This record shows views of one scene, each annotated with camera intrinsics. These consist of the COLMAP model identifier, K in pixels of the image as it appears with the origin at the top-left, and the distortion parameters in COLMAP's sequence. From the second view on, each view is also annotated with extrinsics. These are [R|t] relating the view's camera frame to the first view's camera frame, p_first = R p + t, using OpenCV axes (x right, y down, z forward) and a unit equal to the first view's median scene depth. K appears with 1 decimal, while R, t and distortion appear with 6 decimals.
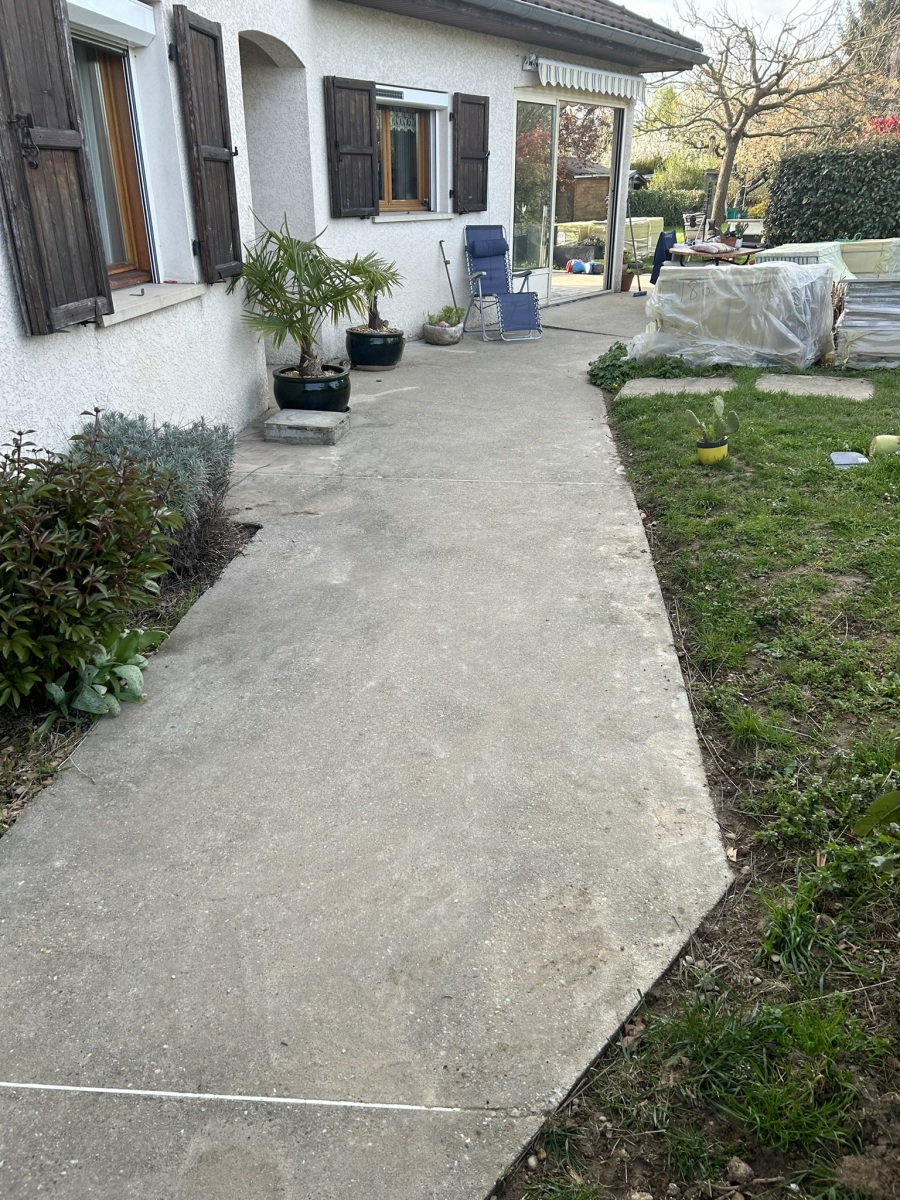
lens RADIAL K [[896.0, 0, 454.7], [0, 896.0, 605.9], [0, 0, 1]] dist [0.052054, -0.047355]
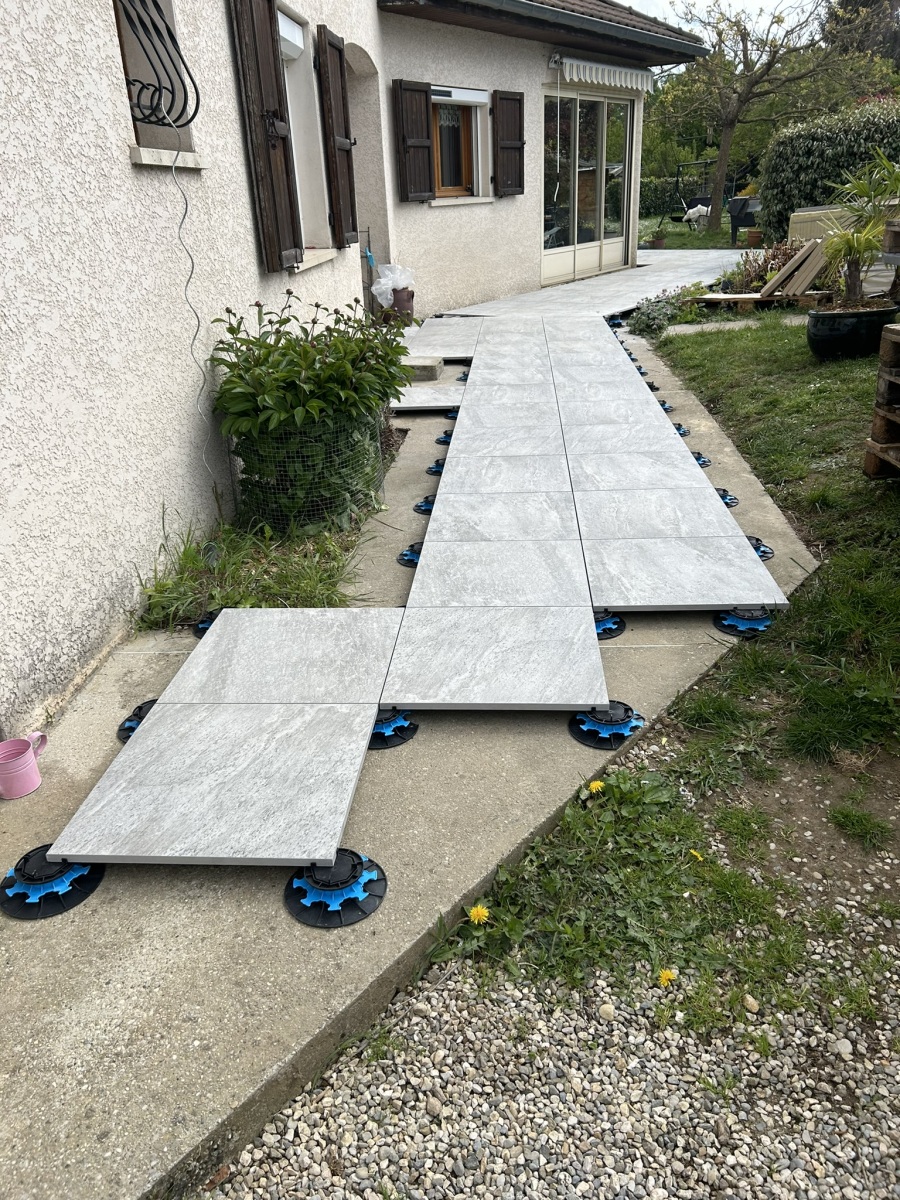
lens RADIAL K [[896.0, 0, 443.1], [0, 896.0, 593.7], [0, 0, 1]] dist [0.052054, -0.047355]
pose [[0.999292, -0.035426, -0.012697, -0.069340], [0.035246, 0.999279, -0.014131, 0.071720], [0.013188, 0.013673, 0.999820, -0.117498]]
